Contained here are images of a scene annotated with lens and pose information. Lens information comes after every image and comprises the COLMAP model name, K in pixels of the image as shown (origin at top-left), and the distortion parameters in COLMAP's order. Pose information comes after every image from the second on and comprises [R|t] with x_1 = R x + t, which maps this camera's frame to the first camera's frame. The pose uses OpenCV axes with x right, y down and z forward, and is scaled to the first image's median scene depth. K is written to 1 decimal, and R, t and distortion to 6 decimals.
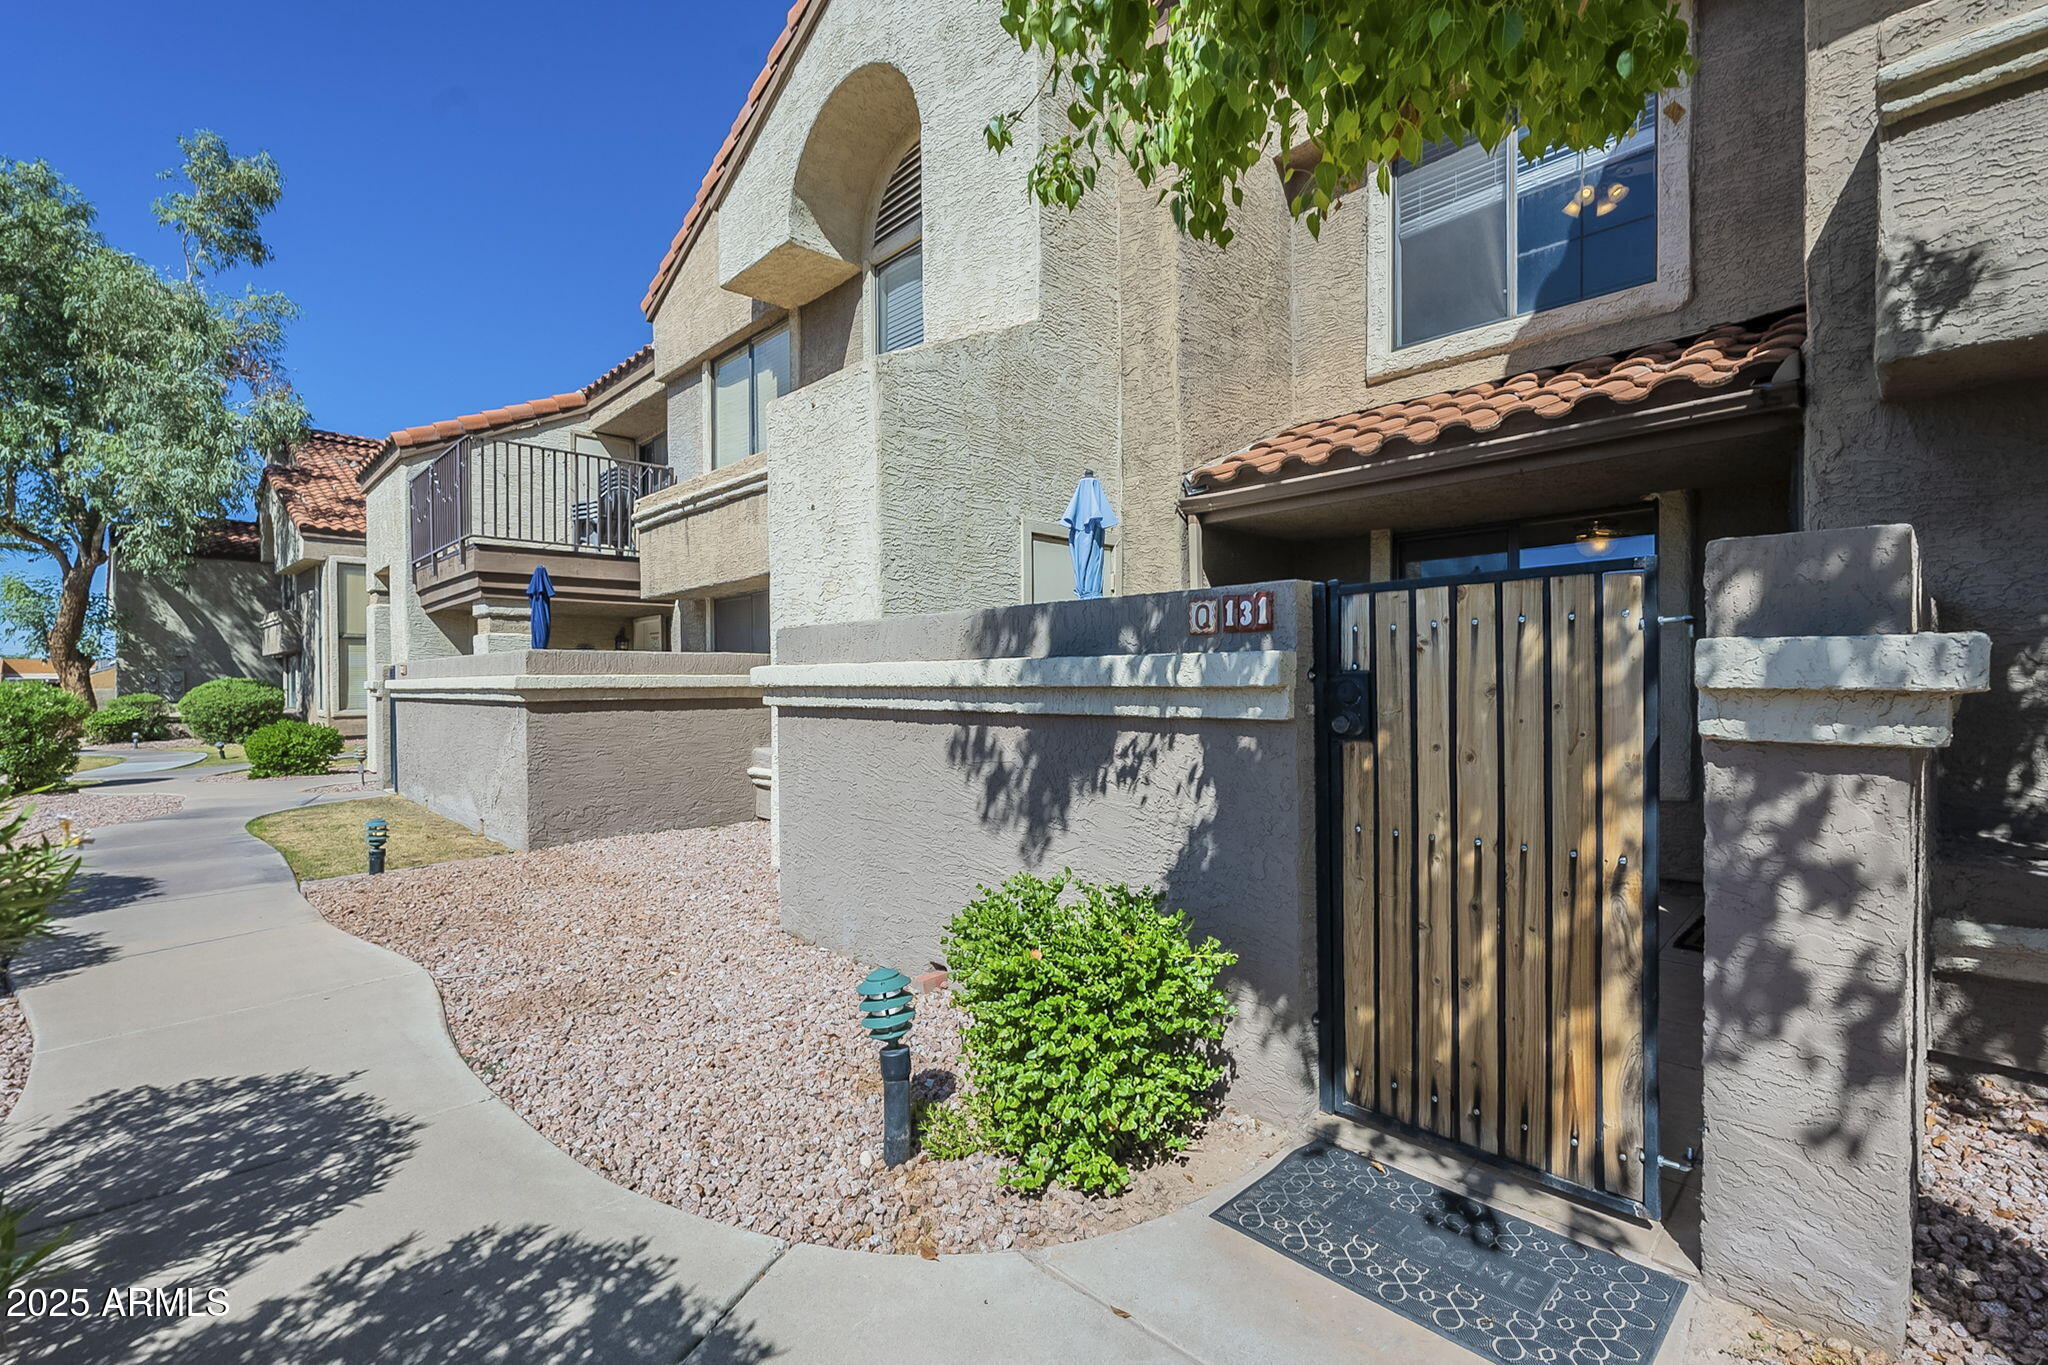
lens RADIAL K [[901.6, 0, 1042.2], [0, 901.6, 696.2], [0, 0, 1]] dist [-0.001250, -0.000661]
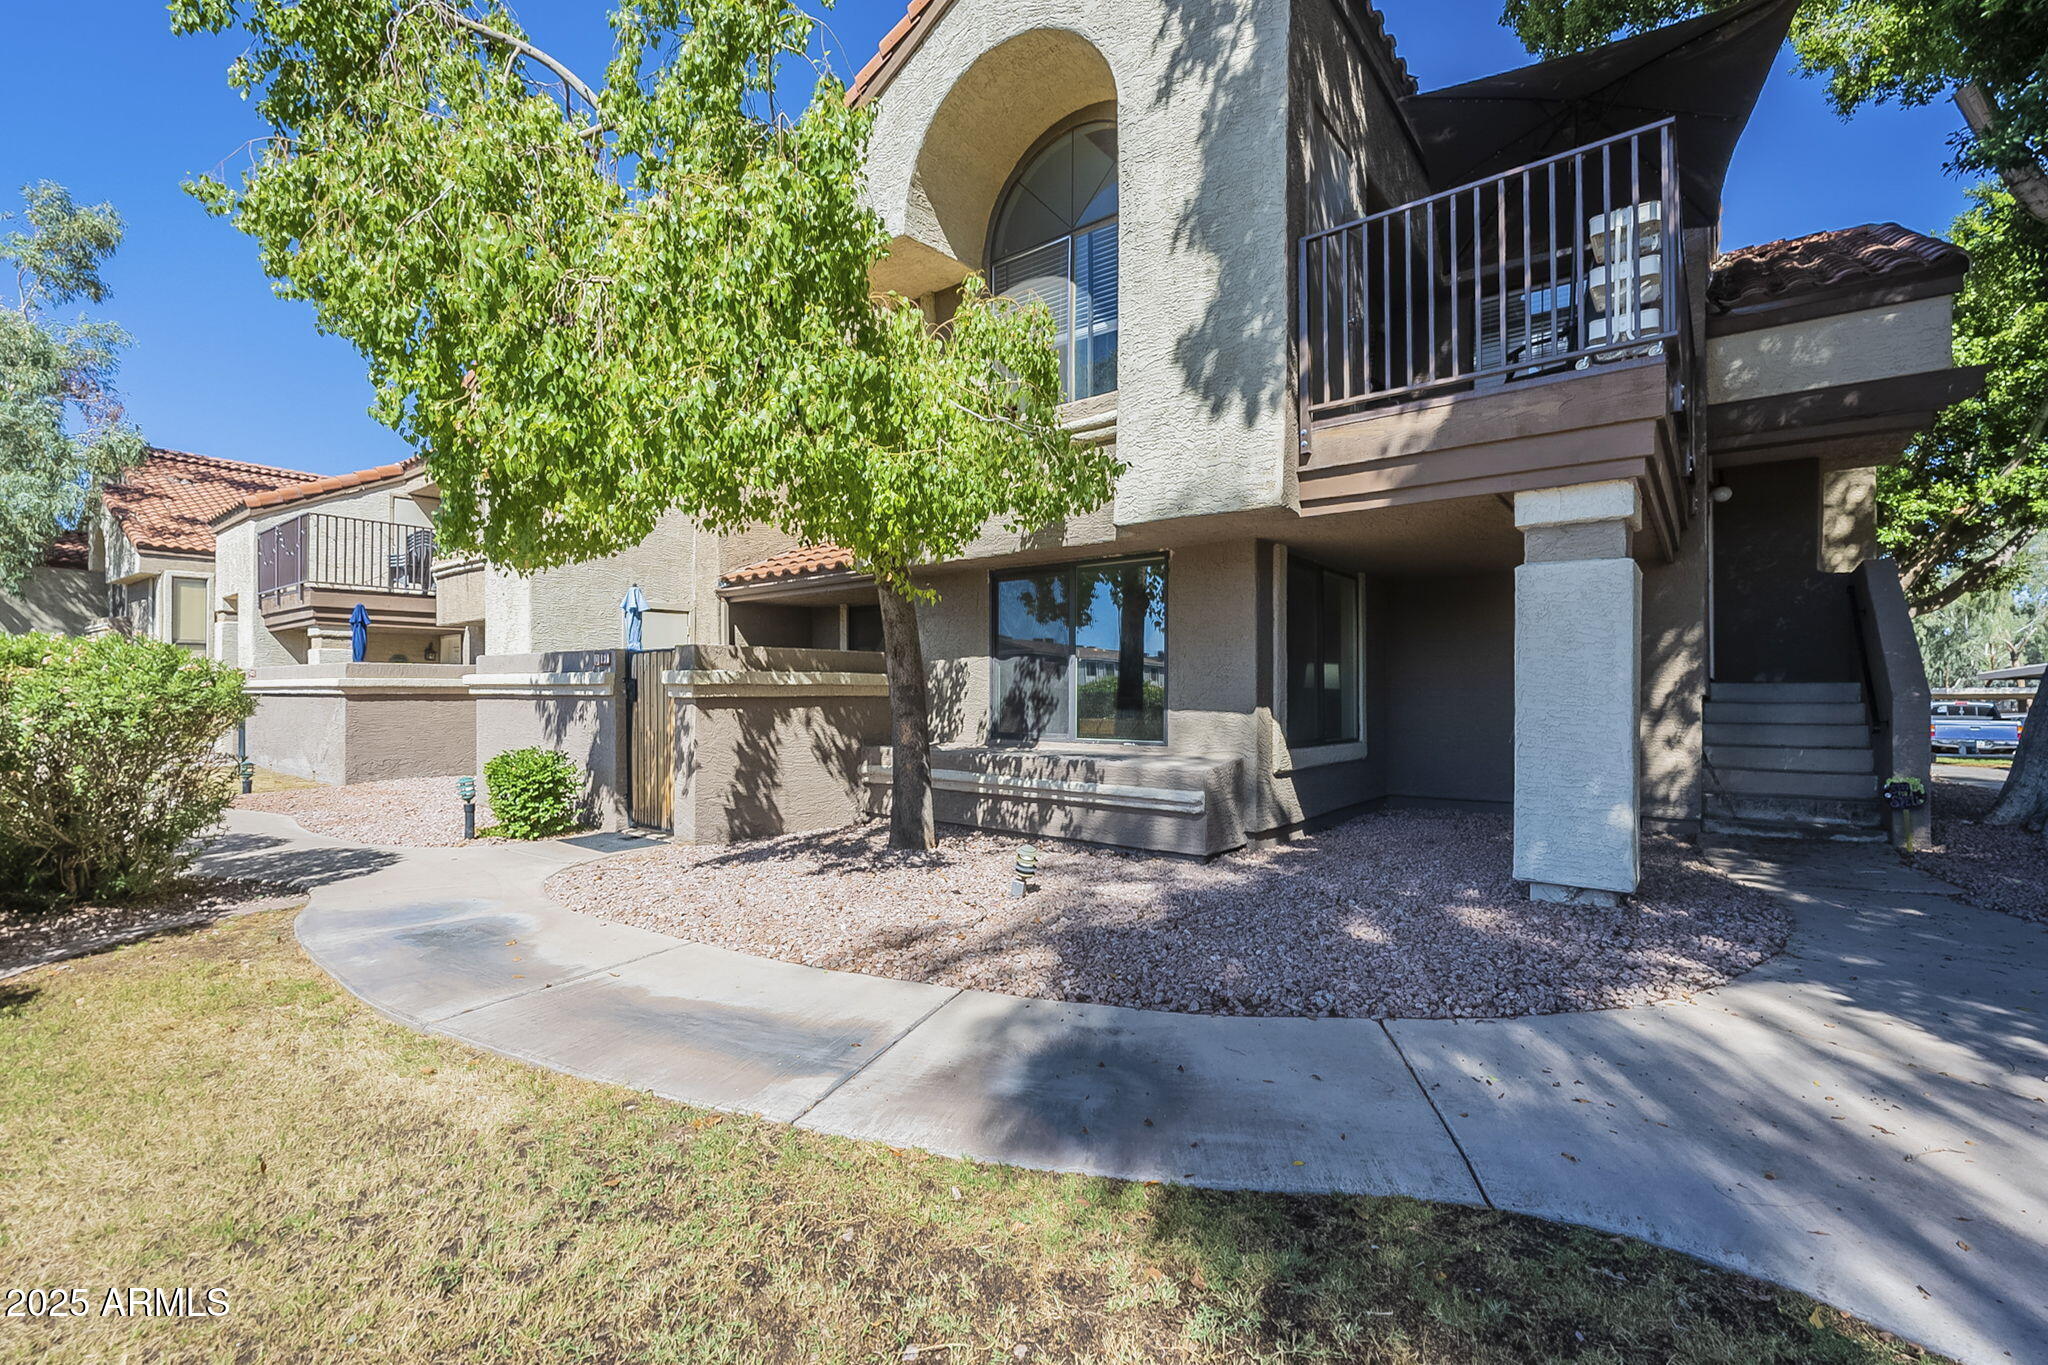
lens RADIAL K [[888.8, 0, 1031.4], [0, 888.8, 689.1], [0, 0, 1]] dist [-0.009926, -0.000286]
pose [[0.991277, 0.007130, 0.131599, 0.314152], [-0.004861, 0.999834, -0.017555, 0.012899], [-0.131702, 0.016763, 0.991148, -0.525447]]
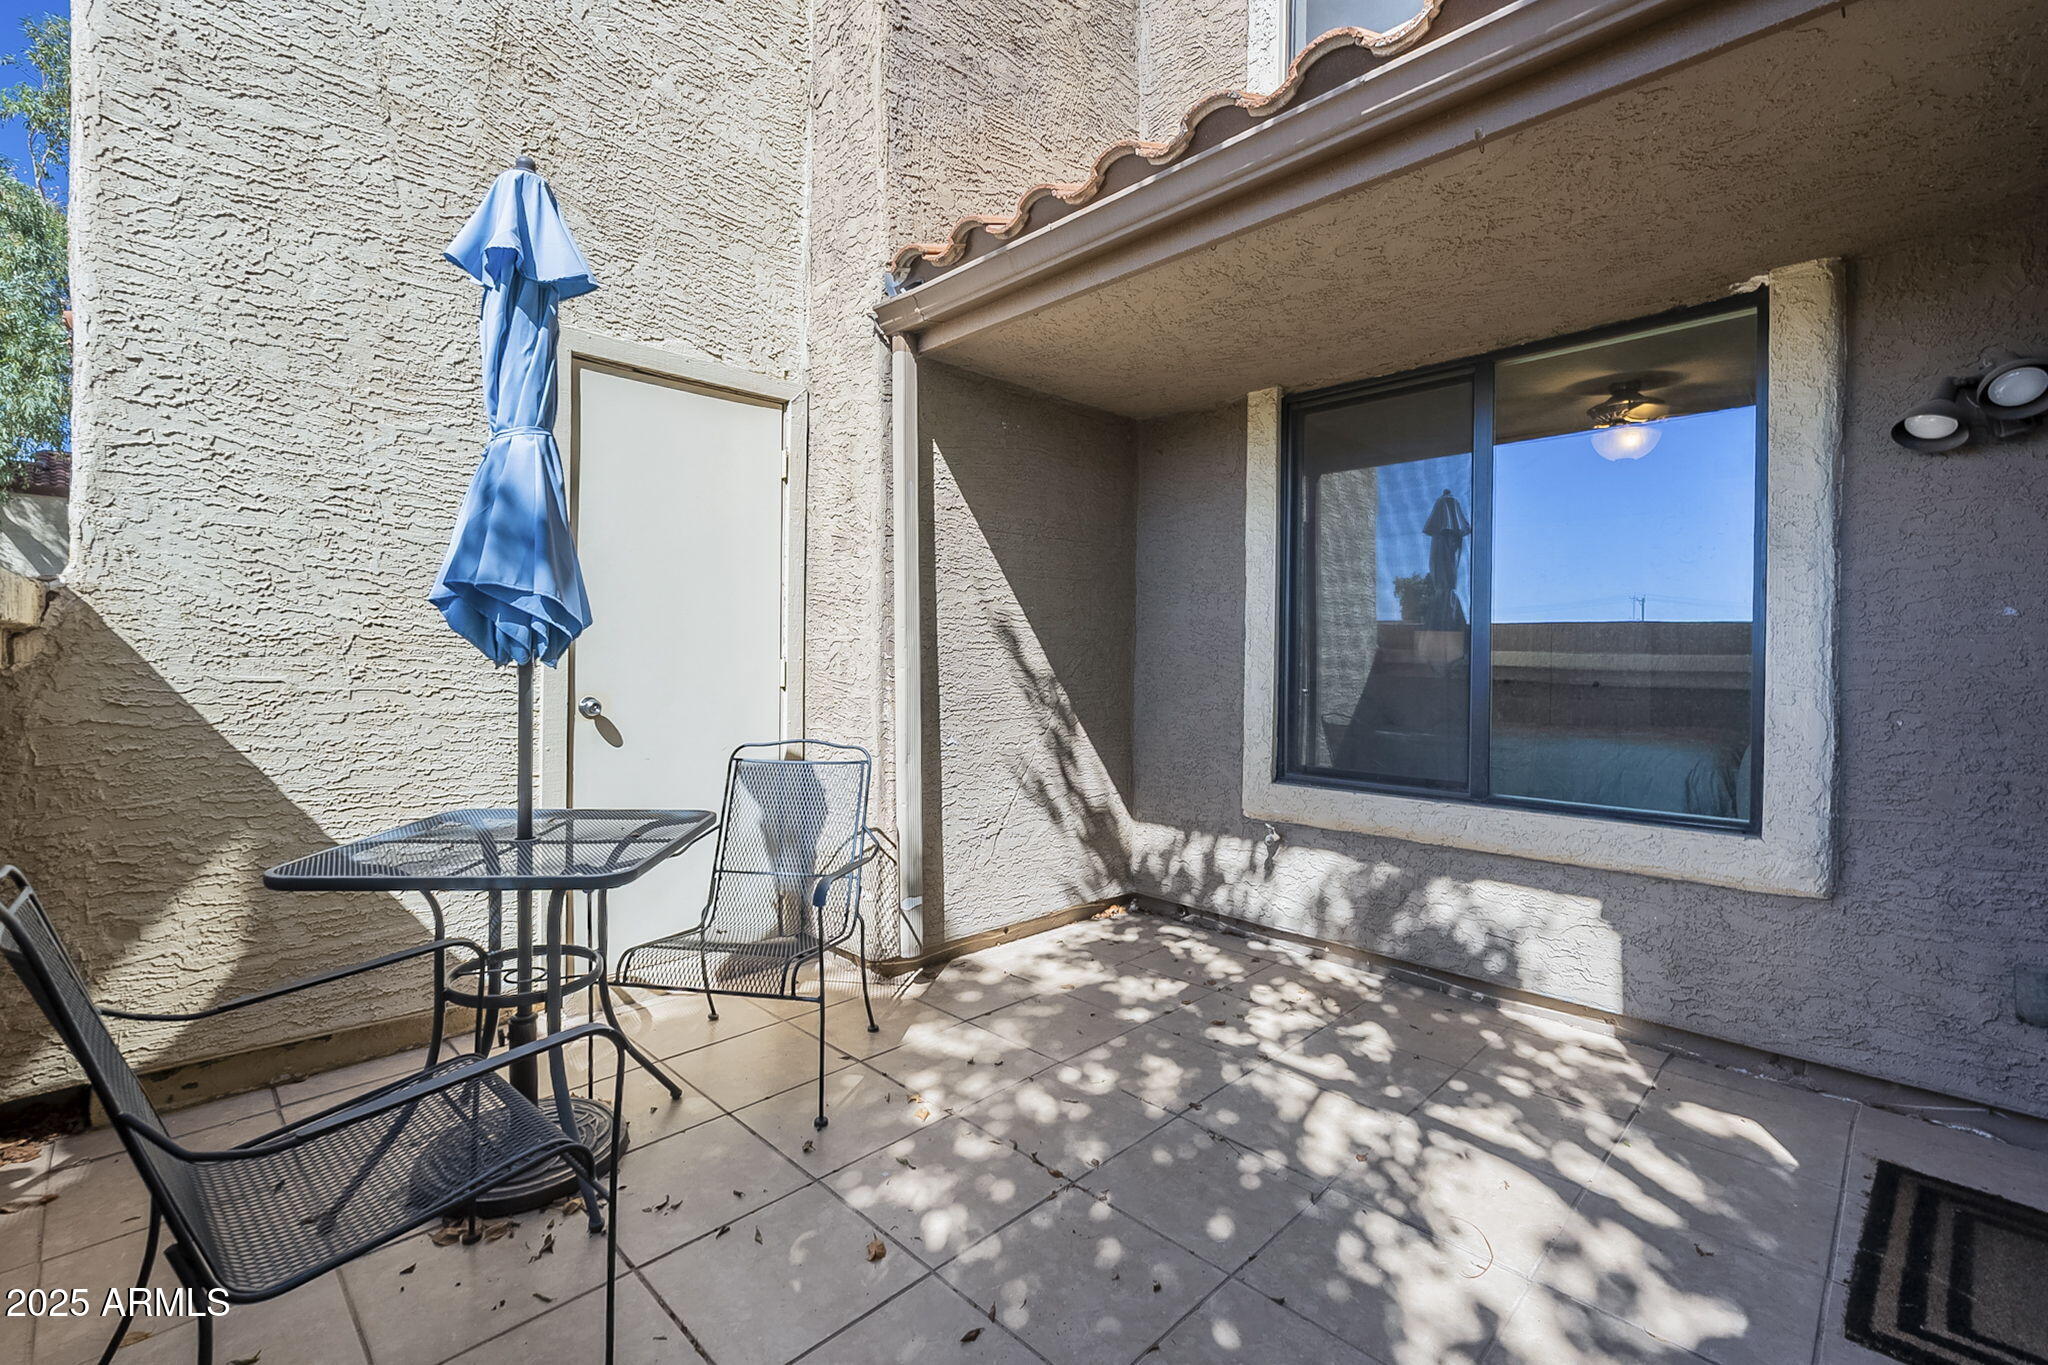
lens RADIAL K [[922.4, 0, 1029.6], [0, 922.4, 662.1], [0, 0, 1]] dist [-0.001396, -0.000164]
pose [[0.999841, 0.017588, -0.002987, 0.138445], [-0.017601, 0.999834, -0.004622, -0.000546], [0.002905, 0.004673, 0.999985, 0.241773]]
